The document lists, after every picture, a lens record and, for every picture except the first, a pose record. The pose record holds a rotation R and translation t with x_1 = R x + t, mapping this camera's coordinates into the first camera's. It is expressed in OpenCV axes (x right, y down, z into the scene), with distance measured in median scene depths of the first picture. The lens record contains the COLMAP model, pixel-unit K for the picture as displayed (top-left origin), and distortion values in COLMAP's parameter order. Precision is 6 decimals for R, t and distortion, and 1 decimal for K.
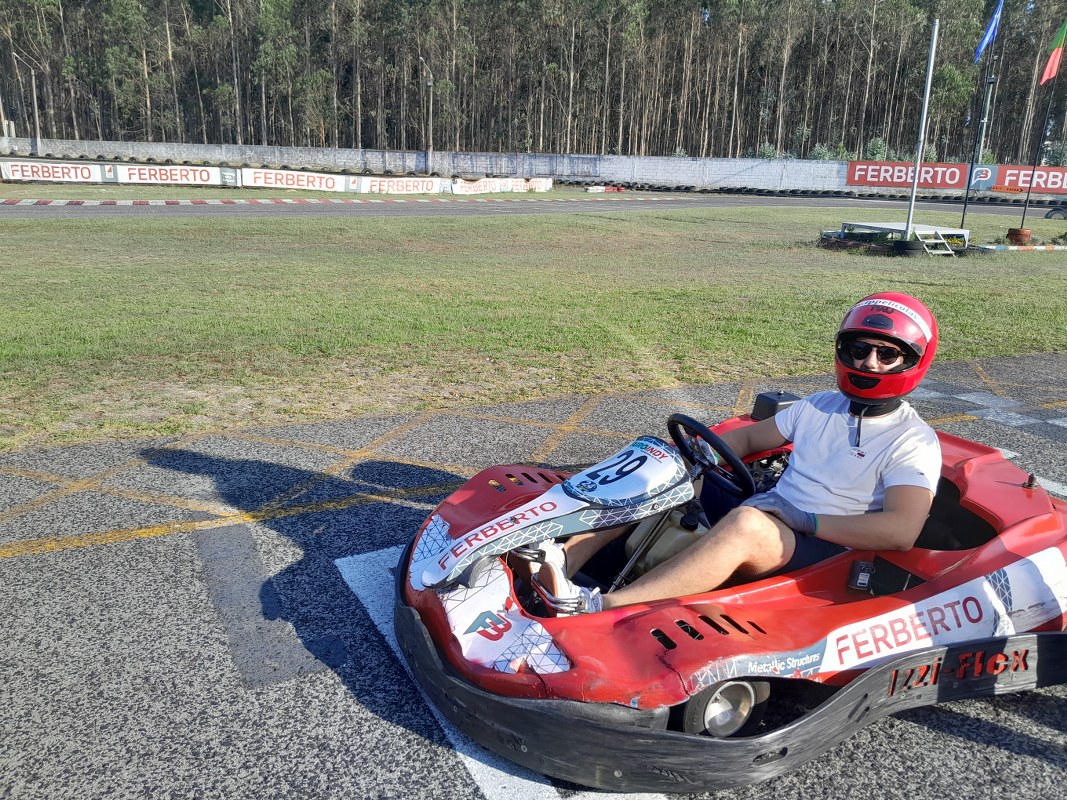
lens RADIAL K [[815.1, 0, 520.8], [0, 815.1, 404.2], [0, 0, 1]] dist [0.089980, -0.178371]
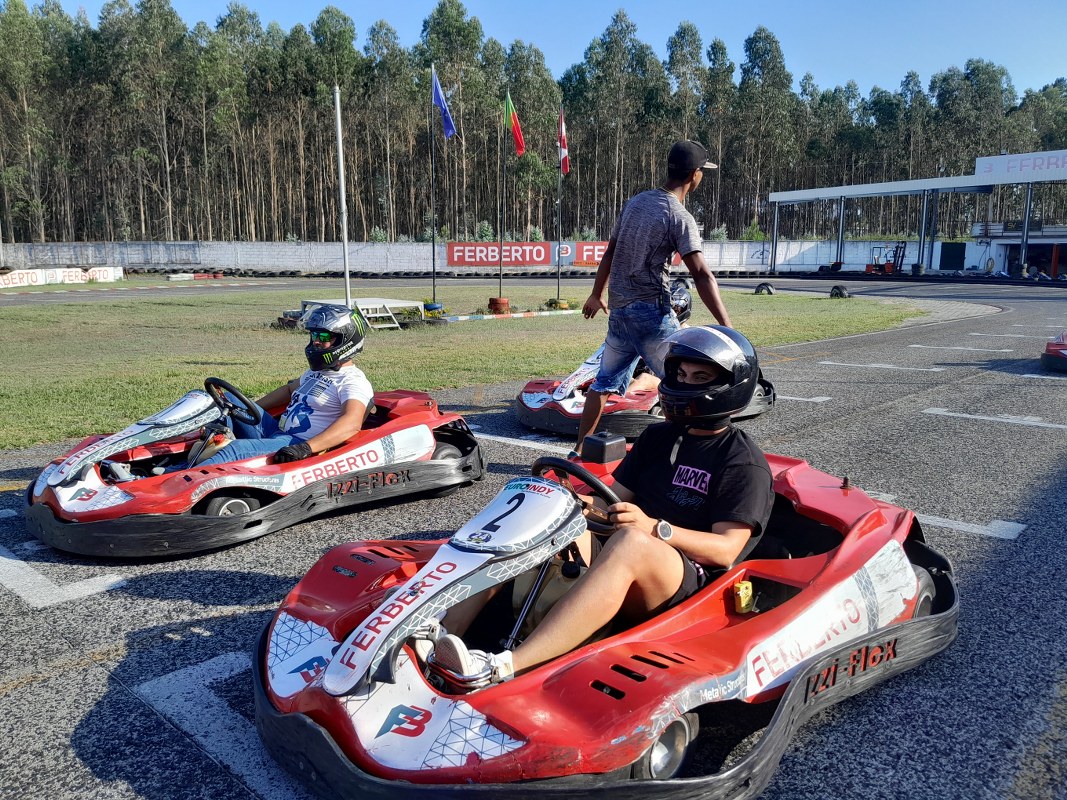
lens RADIAL K [[820.6, 0, 516.1], [0, 820.6, 409.0], [0, 0, 1]] dist [0.097567, -0.195672]
pose [[0.939766, -0.091756, 0.329272, 0.121109], [0.123395, 0.989407, -0.076468, 0.000805], [-0.318768, 0.112493, 0.941134, 0.023445]]
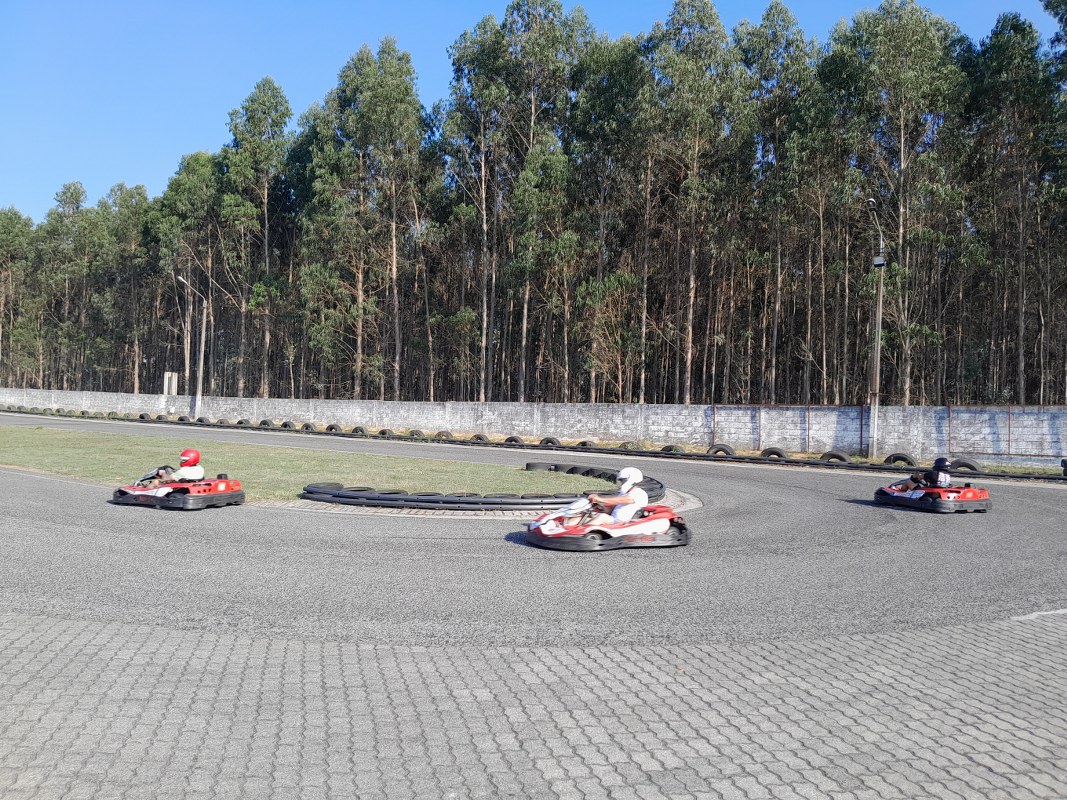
lens RADIAL K [[800.9, 0, 525.4], [0, 800.9, 410.8], [0, 0, 1]] dist [0.131877, -0.260267]
pose [[0.953518, -0.013325, -0.301040, -0.191543], [-0.074896, 0.957192, -0.279596, -0.211107], [0.291879, 0.289147, 0.911702, 0.683076]]
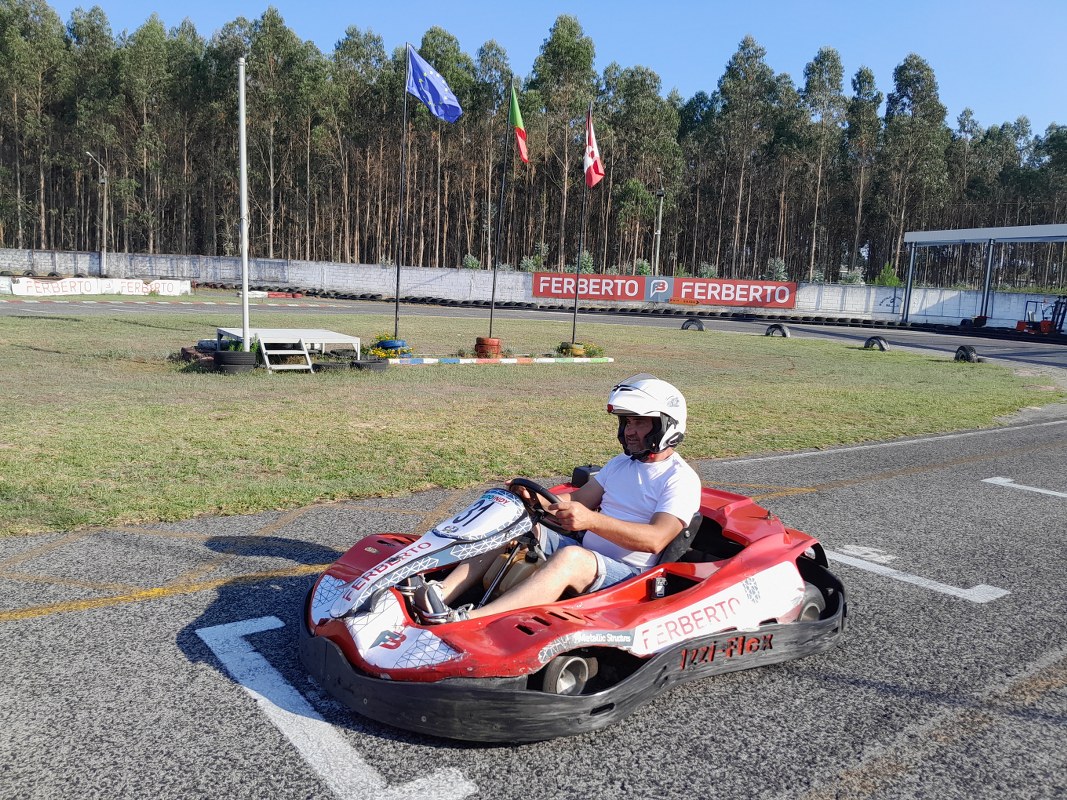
lens RADIAL K [[808.6, 0, 515.2], [0, 808.6, 402.6], [0, 0, 1]] dist [0.113399, -0.234668]
pose [[0.985011, -0.007516, 0.172327, 0.212942], [0.030645, 0.990783, -0.131947, -0.019070], [-0.169747, 0.135250, 0.976163, 0.096832]]
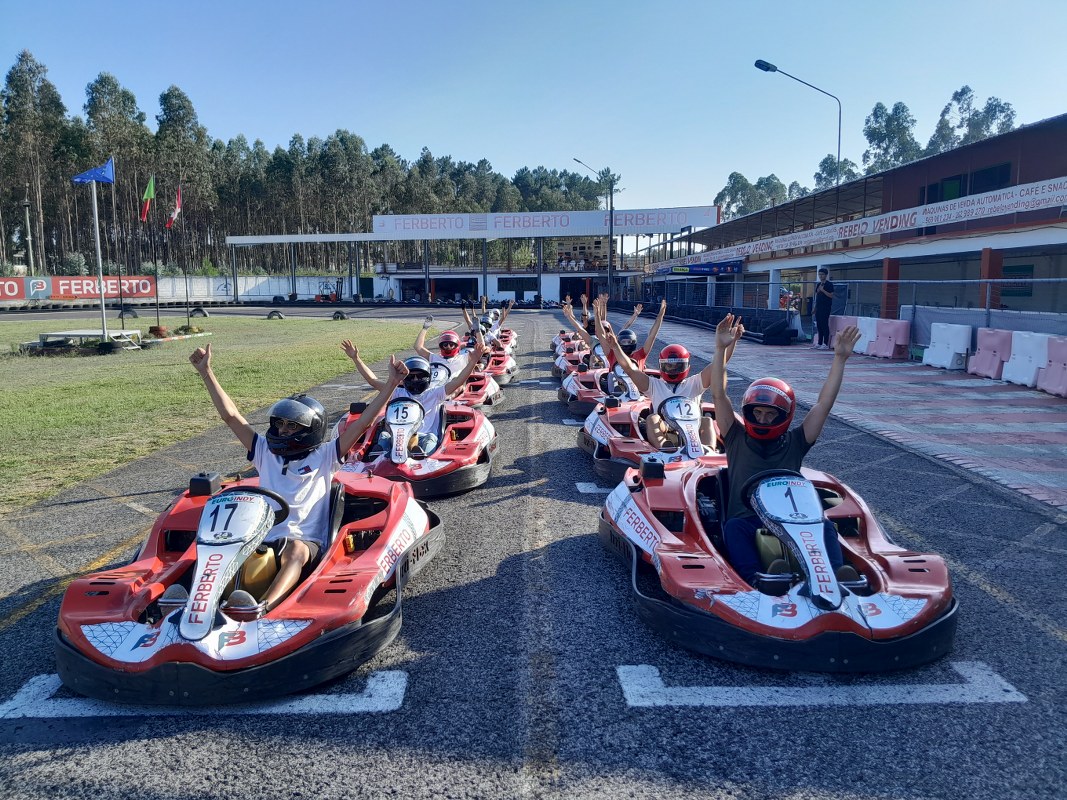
lens RADIAL K [[820.6, 0, 516.1], [0, 820.6, 409.0], [0, 0, 1]] dist [0.097567, -0.195672]
pose [[0.460427, -0.170067, 0.871255, -0.132687], [0.272655, 0.961127, 0.043522, 0.005512], [-0.844788, 0.217513, 0.488898, -0.045767]]
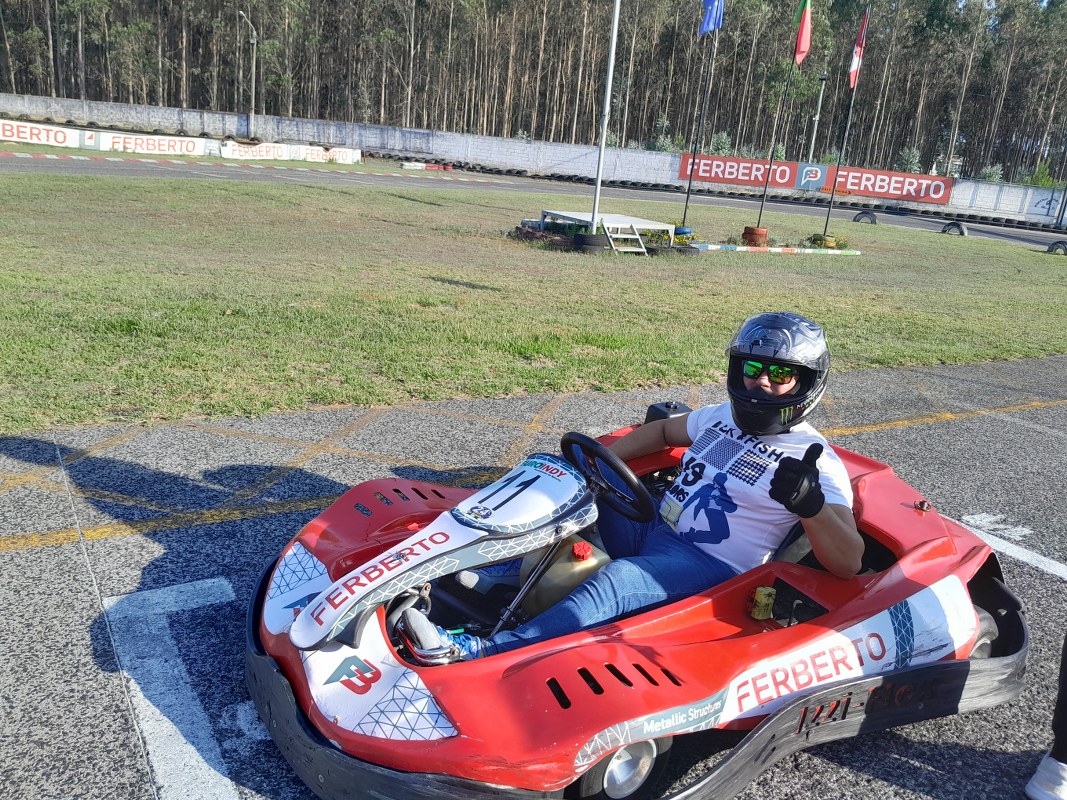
lens RADIAL K [[815.1, 0, 520.8], [0, 815.1, 404.2], [0, 0, 1]] dist [0.089980, -0.178371]
pose [[0.993249, 0.029103, 0.112291, 0.112770], [-0.031151, 0.999378, 0.016525, -0.013063], [-0.111740, -0.019911, 0.993538, 0.062553]]
